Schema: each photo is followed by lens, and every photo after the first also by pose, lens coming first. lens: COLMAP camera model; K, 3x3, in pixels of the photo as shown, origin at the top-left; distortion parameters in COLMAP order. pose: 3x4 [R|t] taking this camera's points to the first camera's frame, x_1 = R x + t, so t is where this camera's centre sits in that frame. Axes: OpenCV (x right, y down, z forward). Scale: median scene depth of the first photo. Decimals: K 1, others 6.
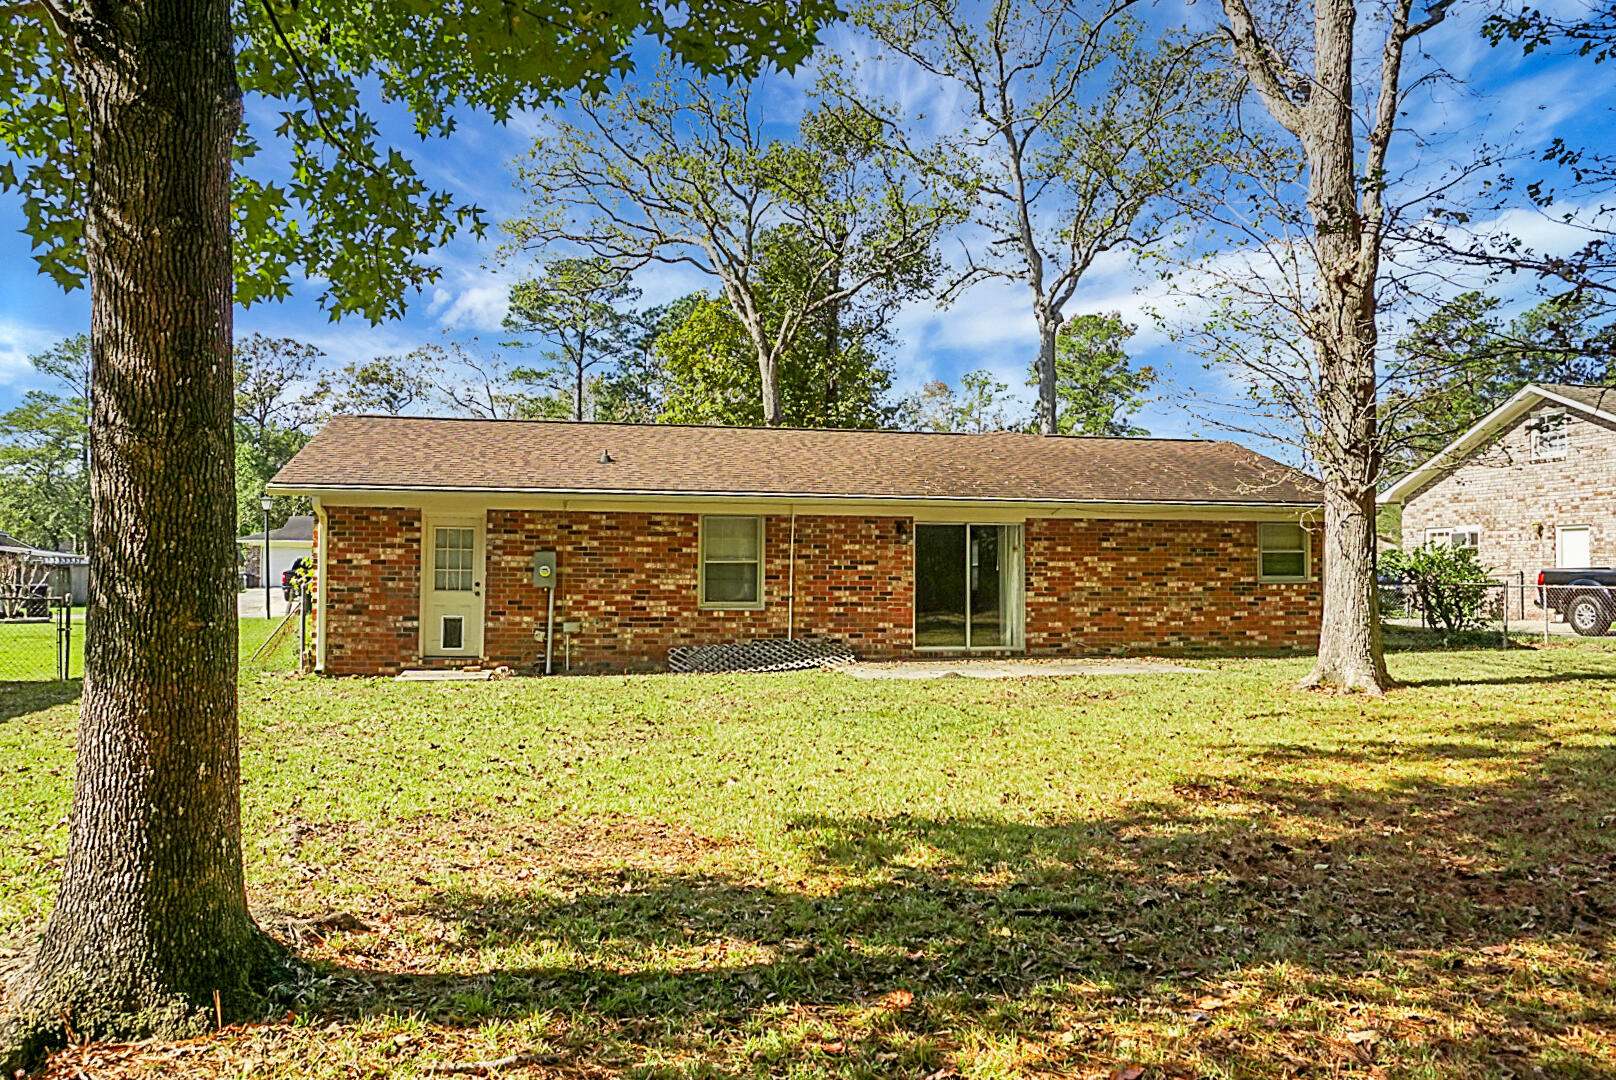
lens RADIAL K [[1235.2, 0, 813.5], [0, 1235.2, 536.0], [0, 0, 1]] dist [0.013703, -0.000868]
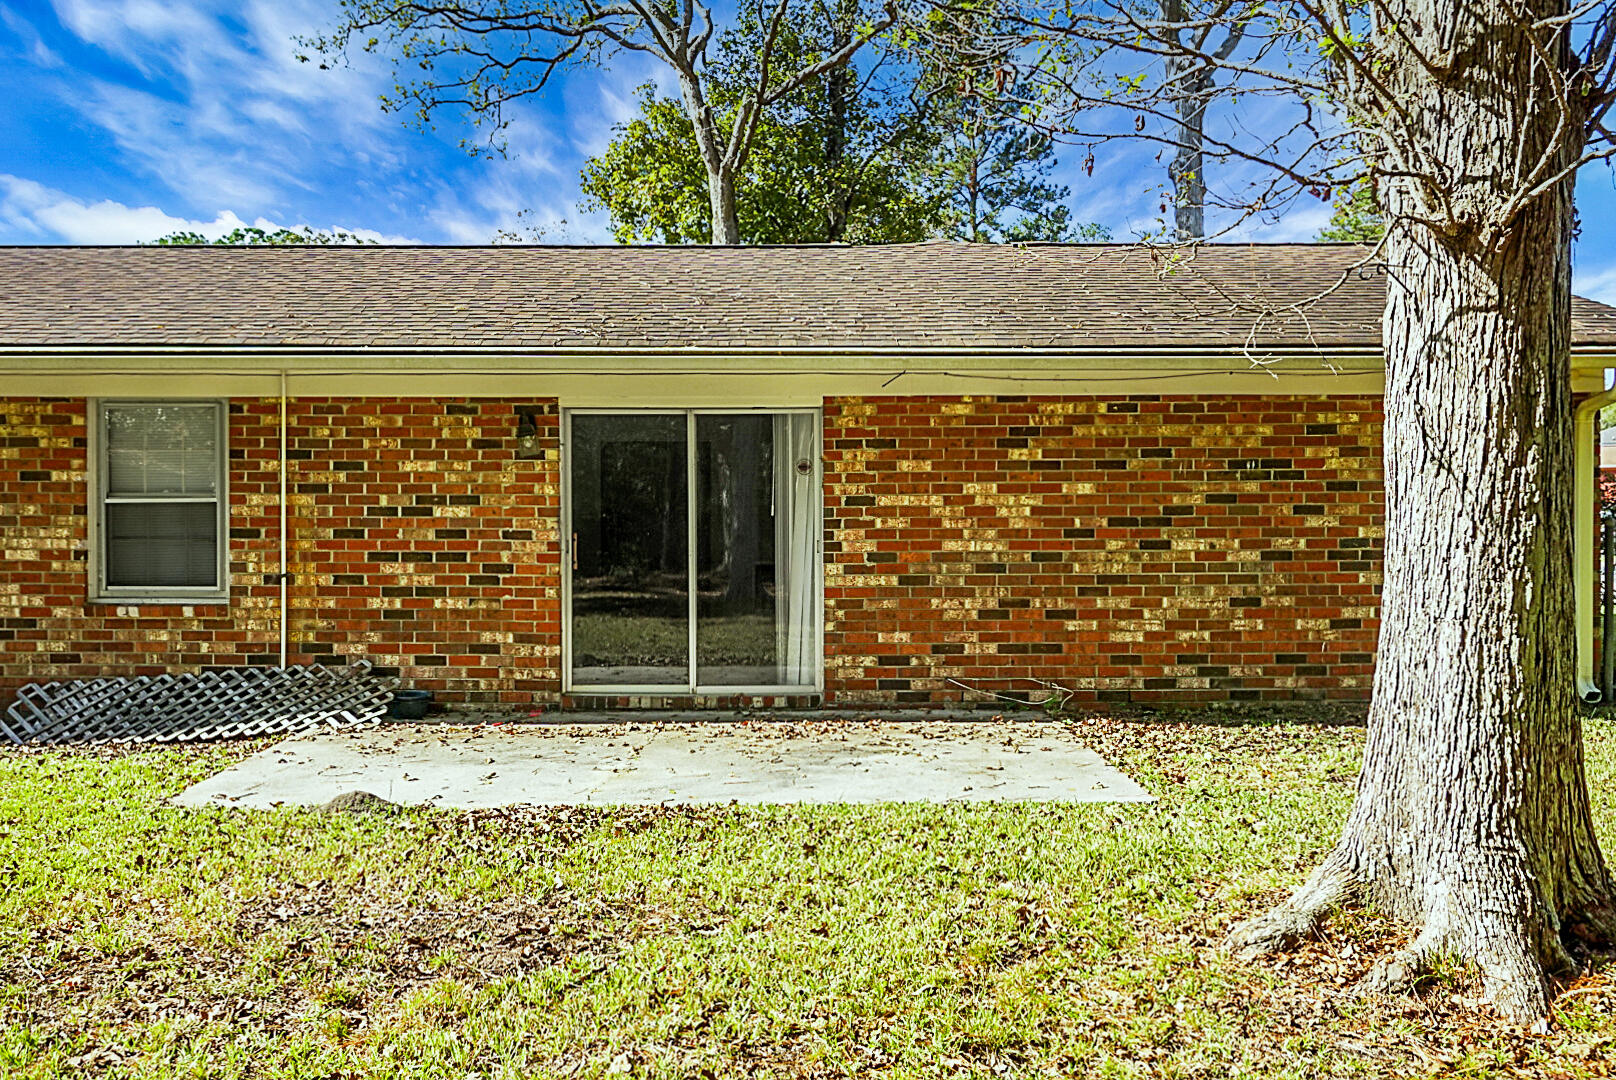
lens RADIAL K [[1430.7, 0, 802.5], [0, 1430.7, 538.4], [0, 0, 1]] dist [-0.003595, -0.001992]
pose [[0.978755, -0.001855, -0.205023, 0.274613], [0.011465, 0.998890, 0.045694, 0.012904], [0.204710, -0.047074, 0.977690, 0.508479]]
